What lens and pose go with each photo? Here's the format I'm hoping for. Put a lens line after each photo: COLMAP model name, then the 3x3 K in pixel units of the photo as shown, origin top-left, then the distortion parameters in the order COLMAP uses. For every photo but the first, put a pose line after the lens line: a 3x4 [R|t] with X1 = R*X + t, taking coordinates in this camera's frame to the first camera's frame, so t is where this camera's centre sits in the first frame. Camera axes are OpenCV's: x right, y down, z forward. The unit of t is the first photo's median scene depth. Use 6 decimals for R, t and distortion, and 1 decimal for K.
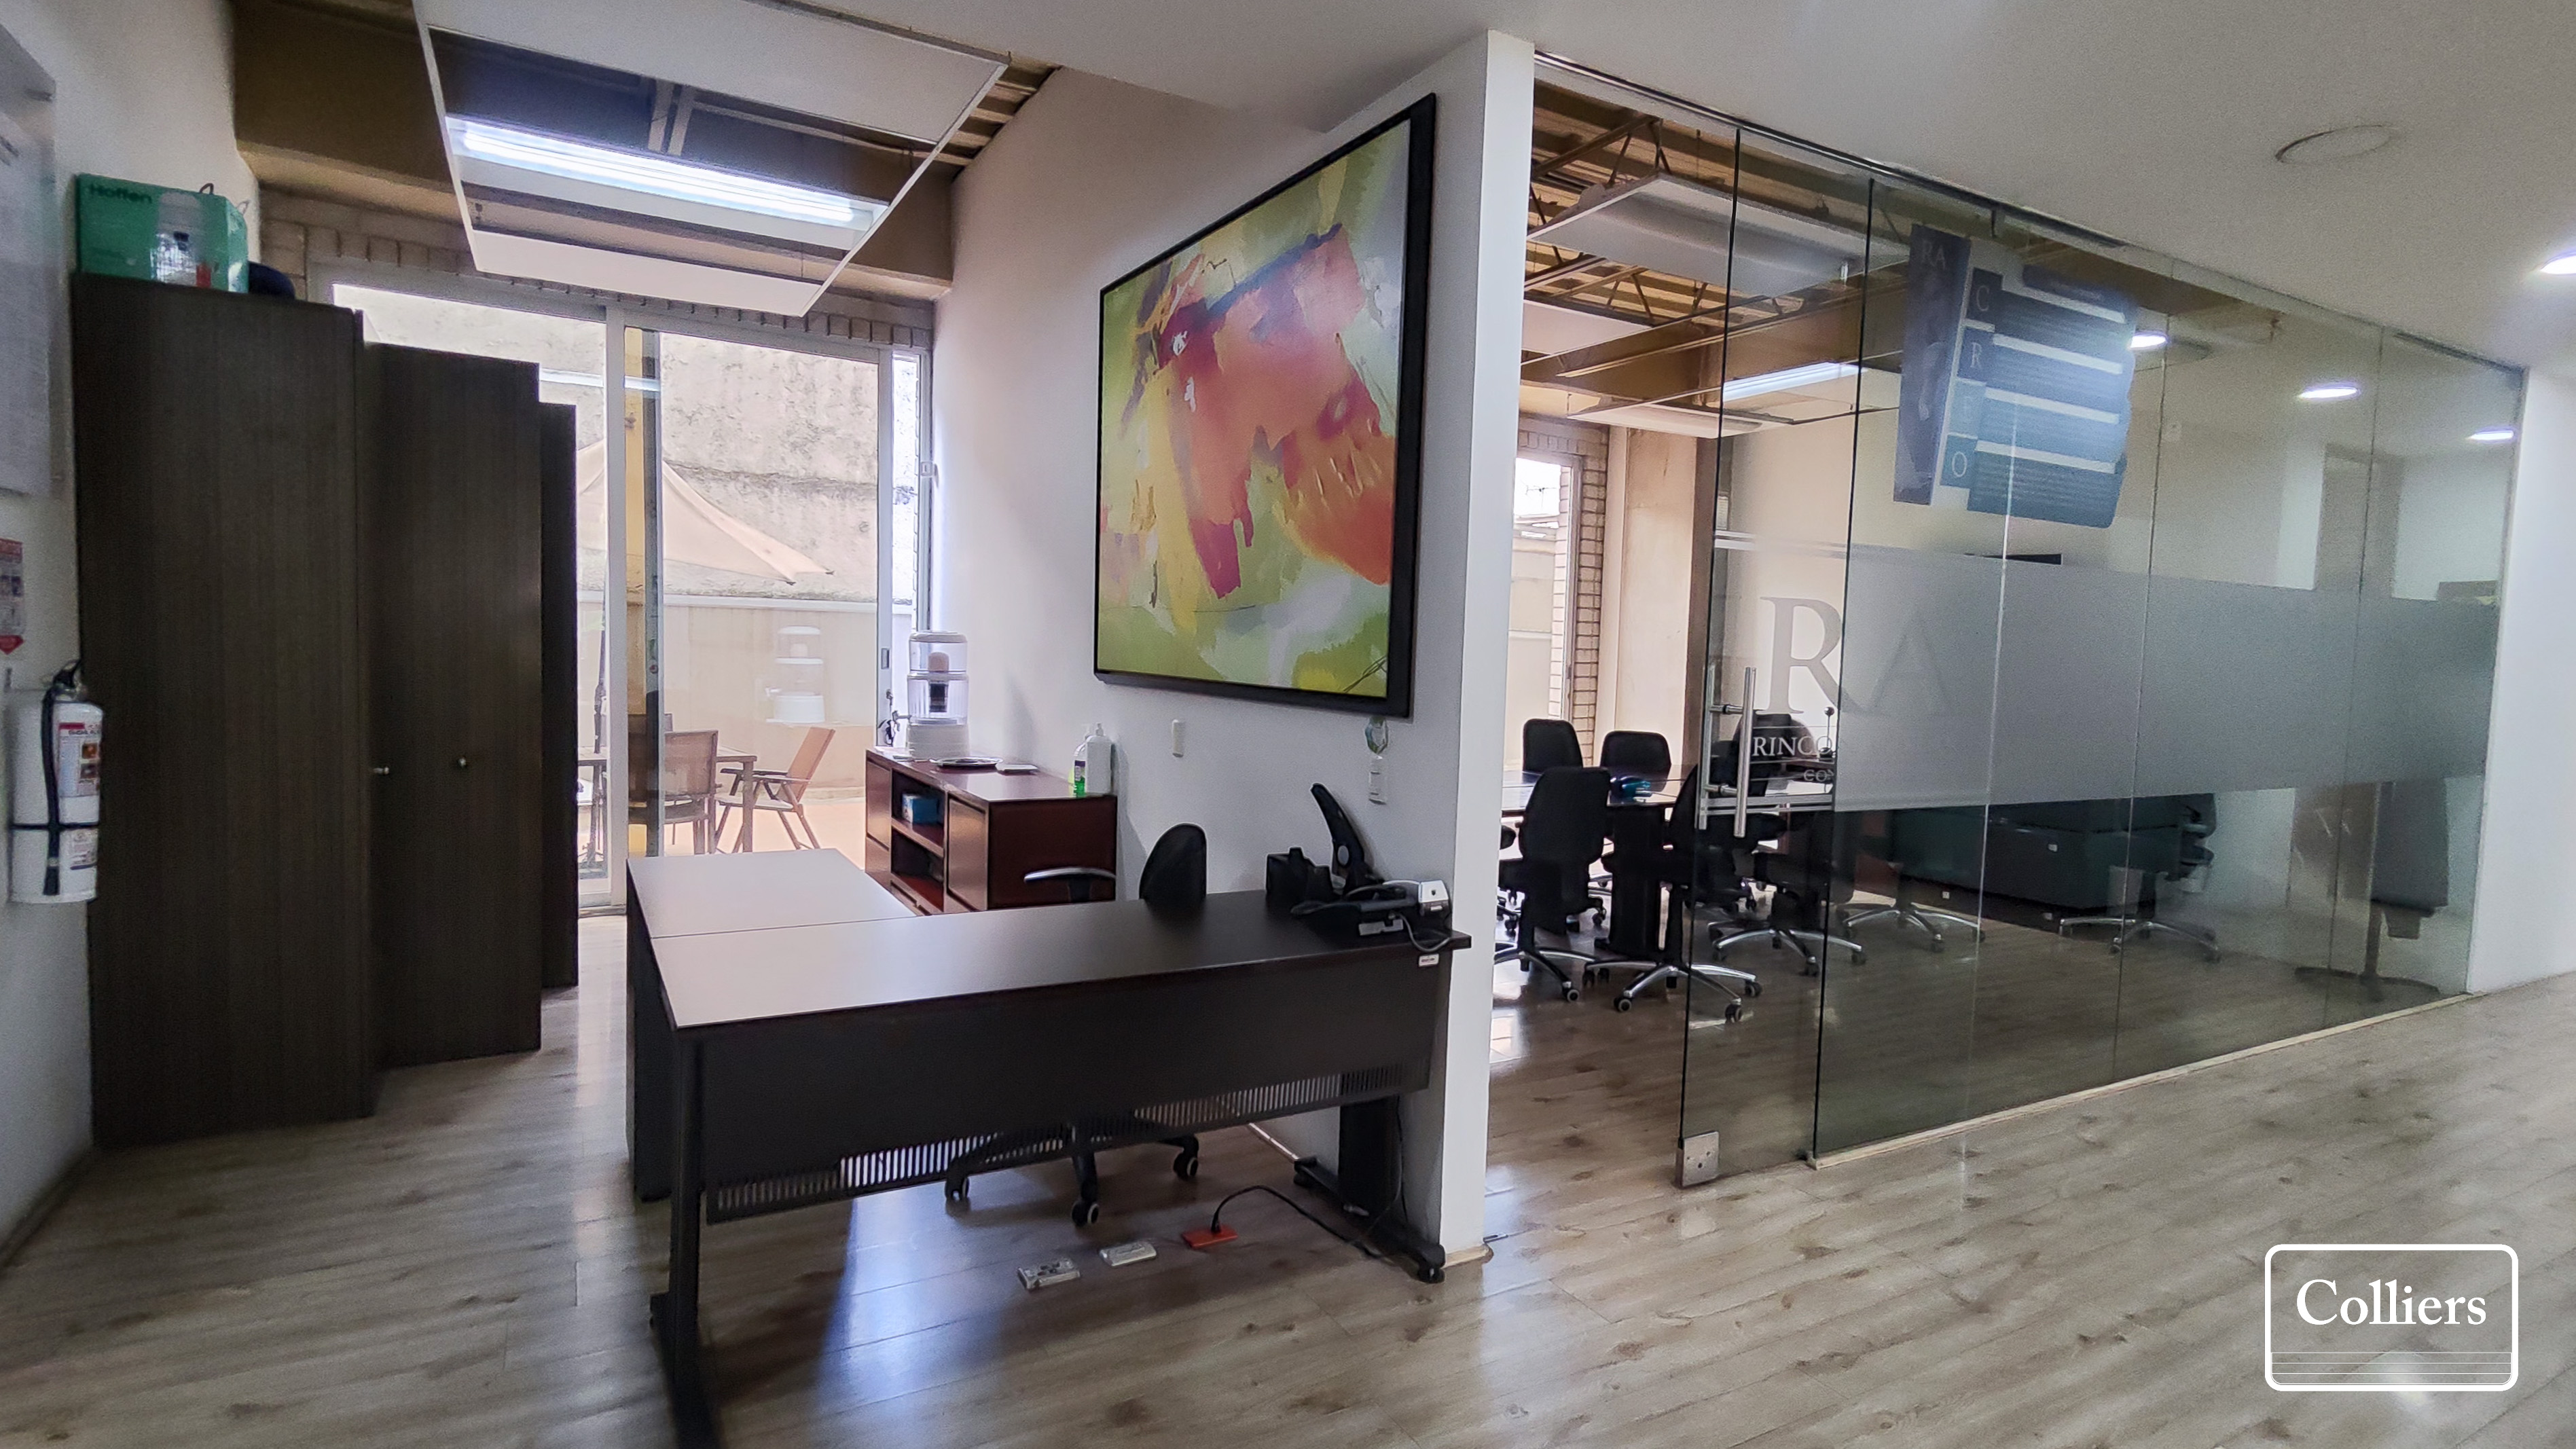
lens RADIAL K [[1268.1, 0, 1291.2], [0, 1268.1, 718.2], [0, 0, 1]] dist [0.013110, 0.000451]
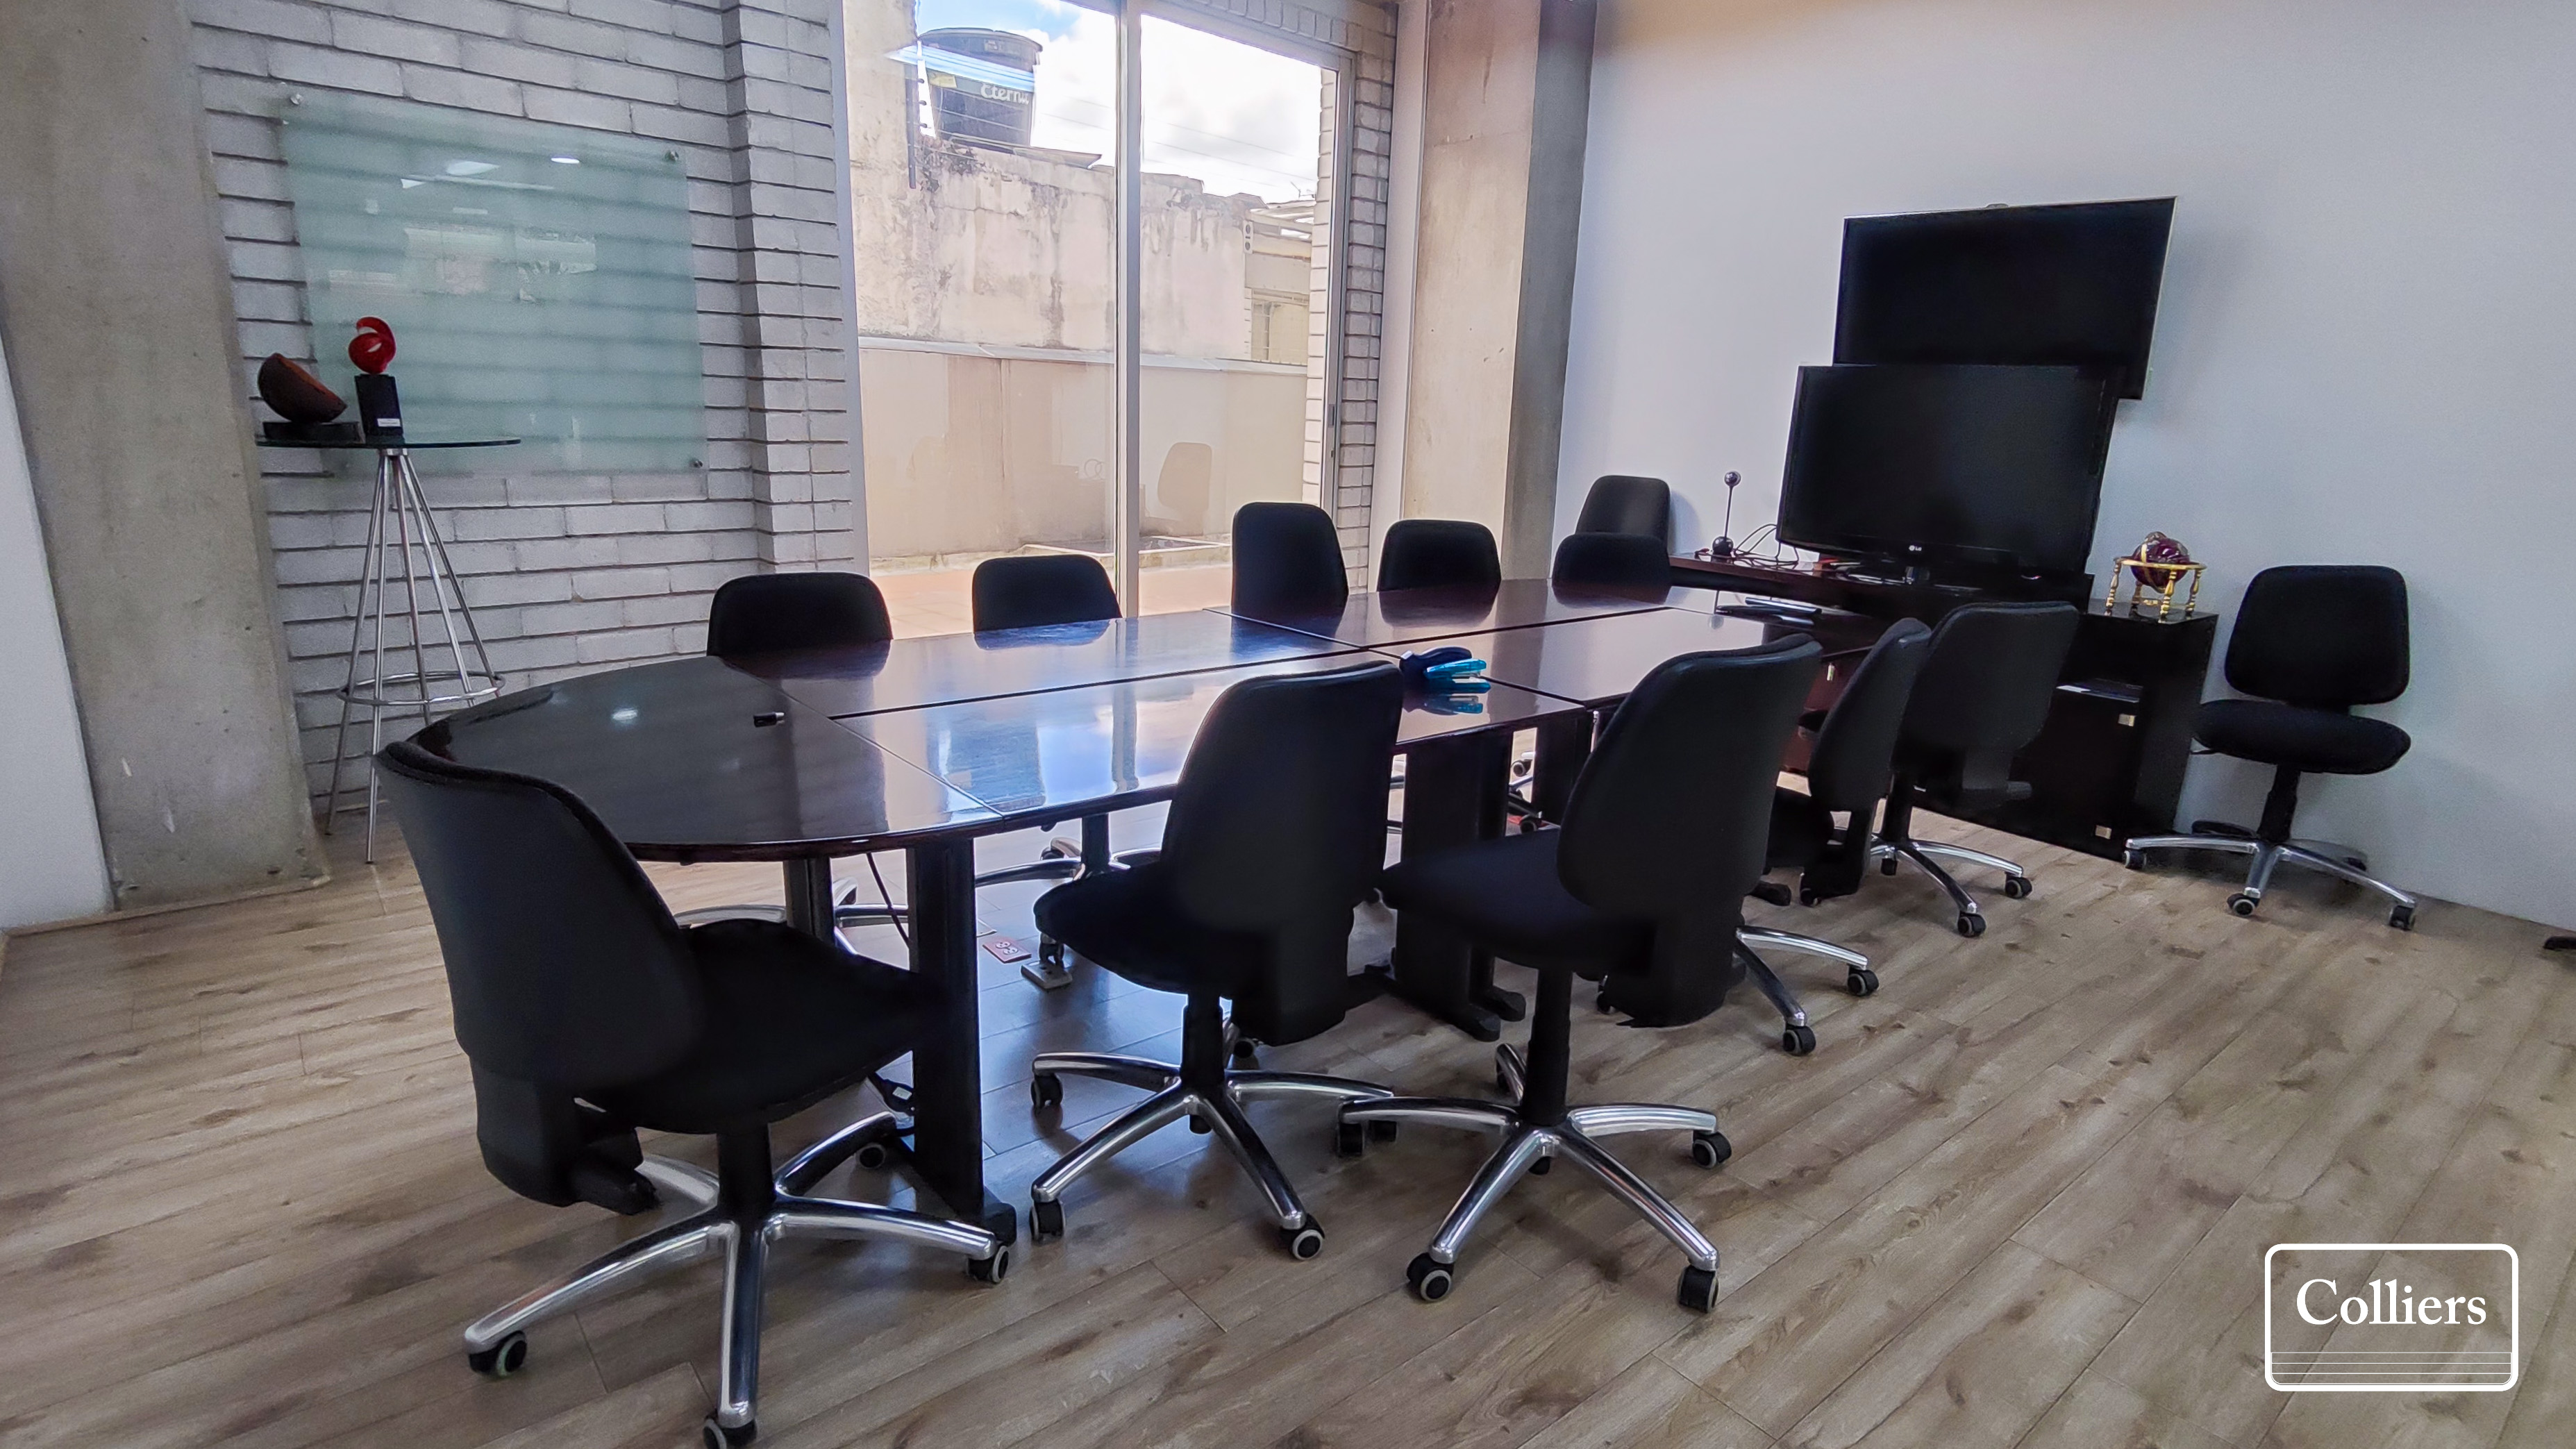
lens RADIAL K [[1298.1, 0, 1287.4], [0, 1298.1, 724.1], [0, 0, 1]] dist [0.022605, -0.012311]
pose [[0.985821, -0.038760, 0.163265, 0.232275], [0.006298, 0.980818, 0.194822, -0.031982], [-0.167685, -0.191032, 0.967155, 0.949668]]
